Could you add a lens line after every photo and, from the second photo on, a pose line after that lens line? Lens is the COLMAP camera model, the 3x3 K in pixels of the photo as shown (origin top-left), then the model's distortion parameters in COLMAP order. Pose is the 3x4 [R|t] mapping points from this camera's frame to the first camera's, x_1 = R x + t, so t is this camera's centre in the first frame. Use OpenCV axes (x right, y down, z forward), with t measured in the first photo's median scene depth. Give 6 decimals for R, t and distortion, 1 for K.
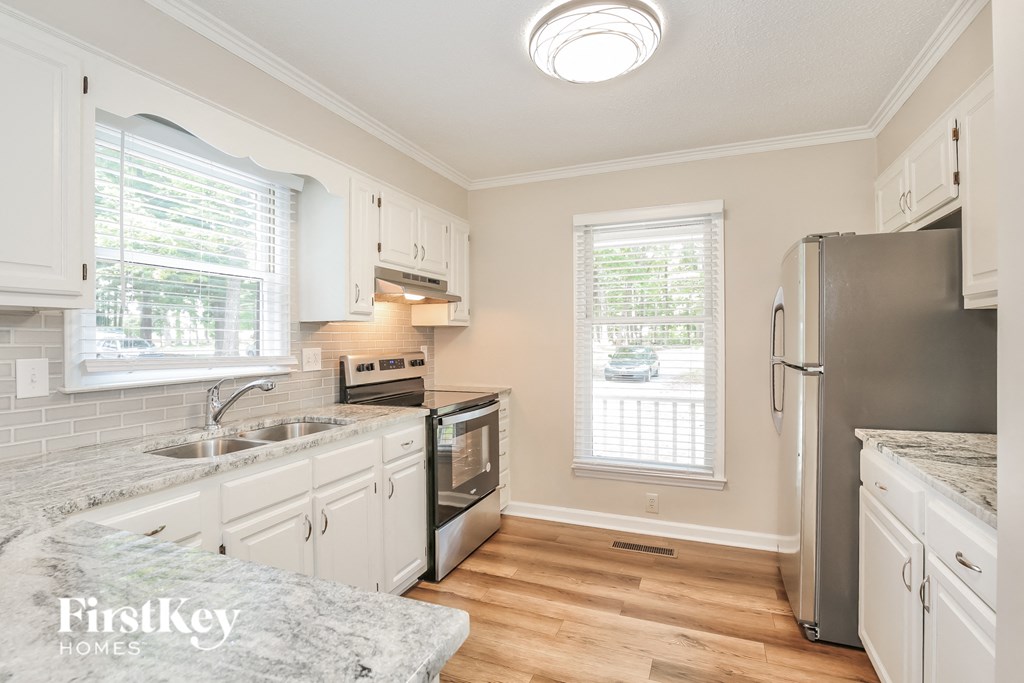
lens RADIAL K [[462.4, 0, 494.5], [0, 462.4, 340.1], [0, 0, 1]] dist [-0.019872, 0.000316]
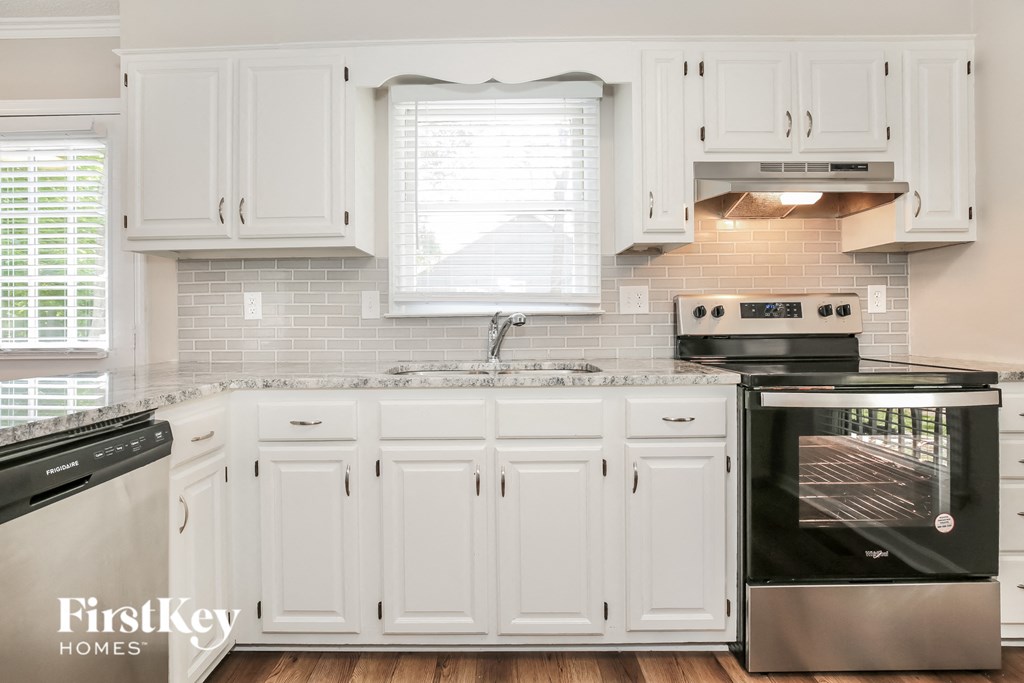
lens RADIAL K [[477.0, 0, 527.1], [0, 477.0, 319.4], [0, 0, 1]] dist [-0.020812, -0.000005]
pose [[0.418769, 0.001727, -0.908091, 0.271631], [0.004670, 0.999981, 0.004056, 0.068130], [0.908081, -0.005939, 0.418753, 0.451514]]
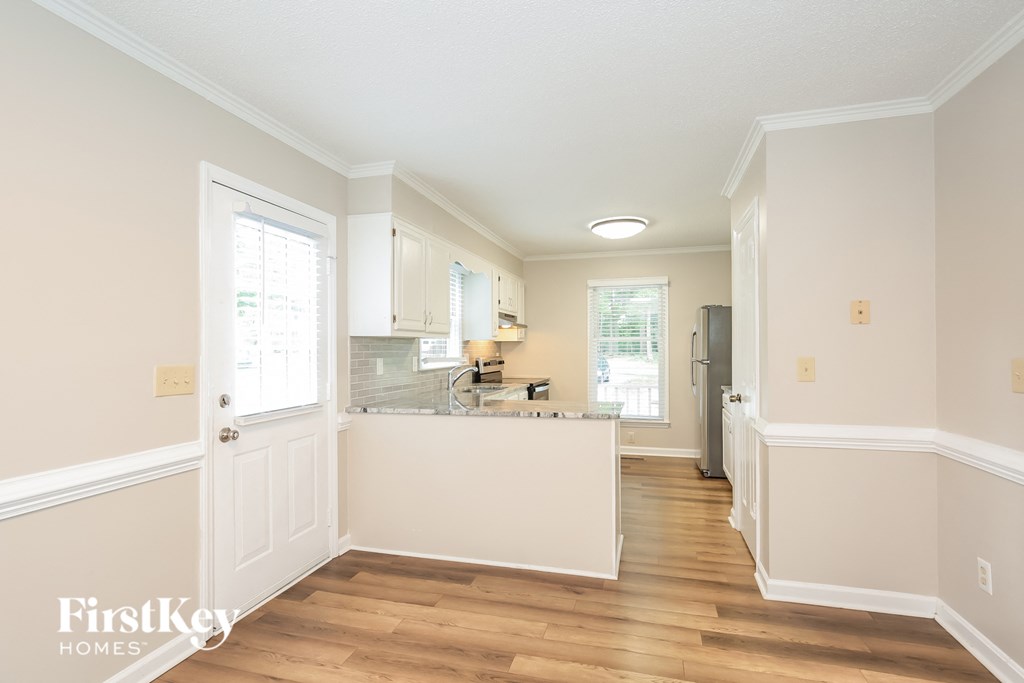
lens RADIAL K [[467.4, 0, 487.0], [0, 467.4, 346.8], [0, 0, 1]] dist [0.001169, 0.000374]
pose [[0.994961, 0.001021, 0.100261, -0.482149], [-0.000488, 0.999986, -0.005339, -0.001149], [-0.100265, 0.005263, 0.994947, -0.927424]]
